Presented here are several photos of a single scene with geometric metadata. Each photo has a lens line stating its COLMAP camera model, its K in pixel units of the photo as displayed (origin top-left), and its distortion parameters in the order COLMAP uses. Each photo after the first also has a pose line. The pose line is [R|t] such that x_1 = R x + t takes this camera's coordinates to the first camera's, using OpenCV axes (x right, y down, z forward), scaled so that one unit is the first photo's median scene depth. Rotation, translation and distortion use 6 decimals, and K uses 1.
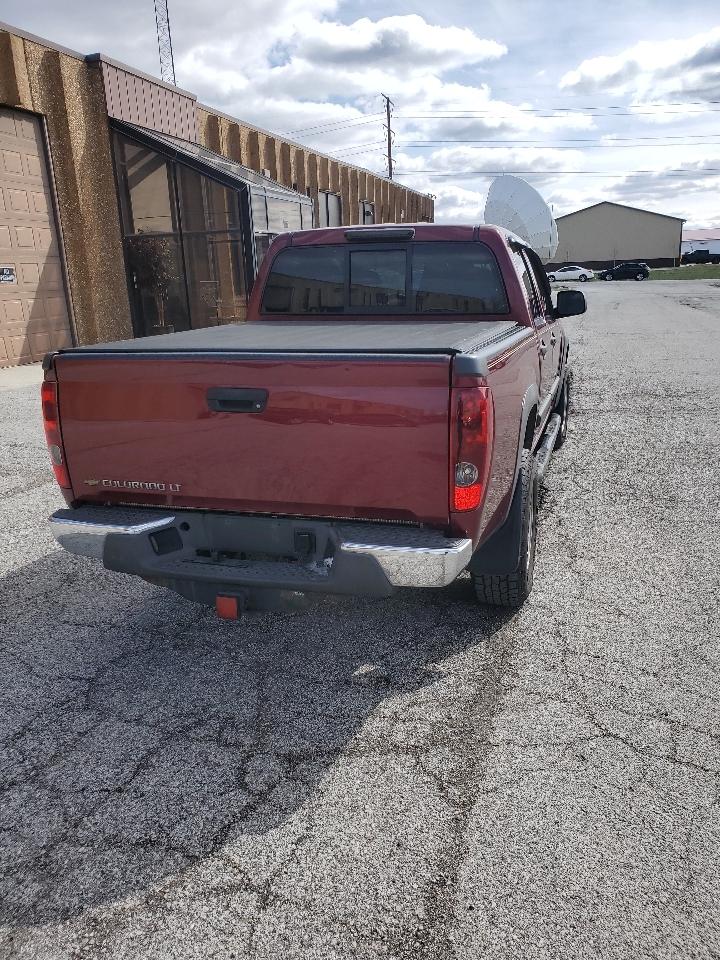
lens RADIAL K [[663.1, 0, 375.3], [0, 663.1, 479.4], [0, 0, 1]] dist [0.029021, -0.000742]
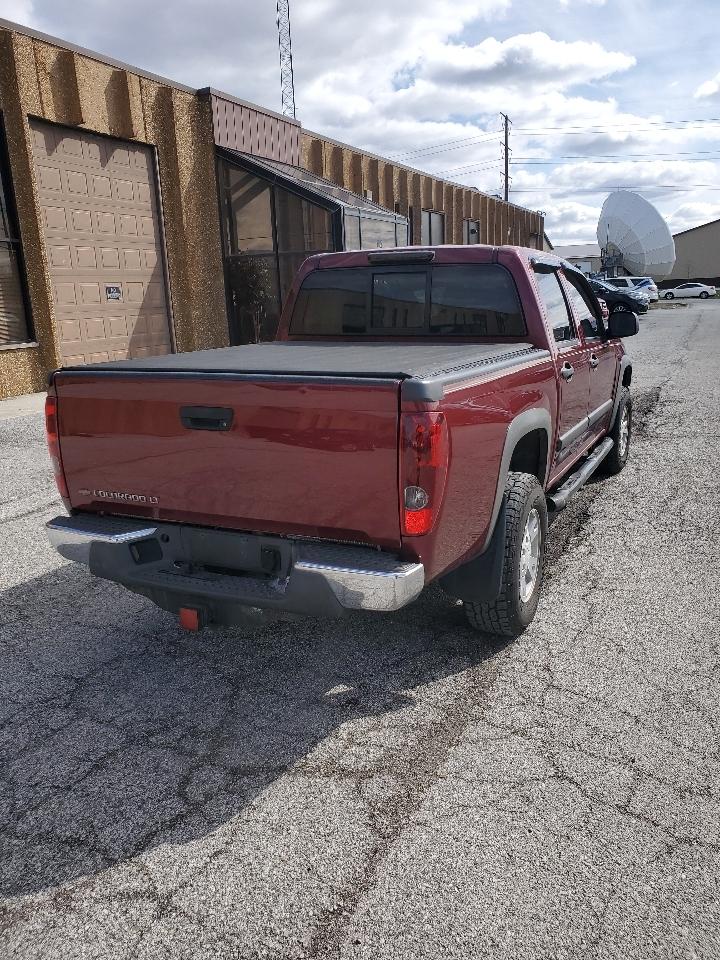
lens RADIAL K [[663.1, 0, 375.3], [0, 663.1, 479.4], [0, 0, 1]] dist [0.029021, -0.000742]
pose [[0.991406, 0.036273, -0.125689, 0.172430], [-0.039365, 0.998978, -0.022208, -0.011046], [0.124755, 0.026964, 0.991821, 0.005866]]
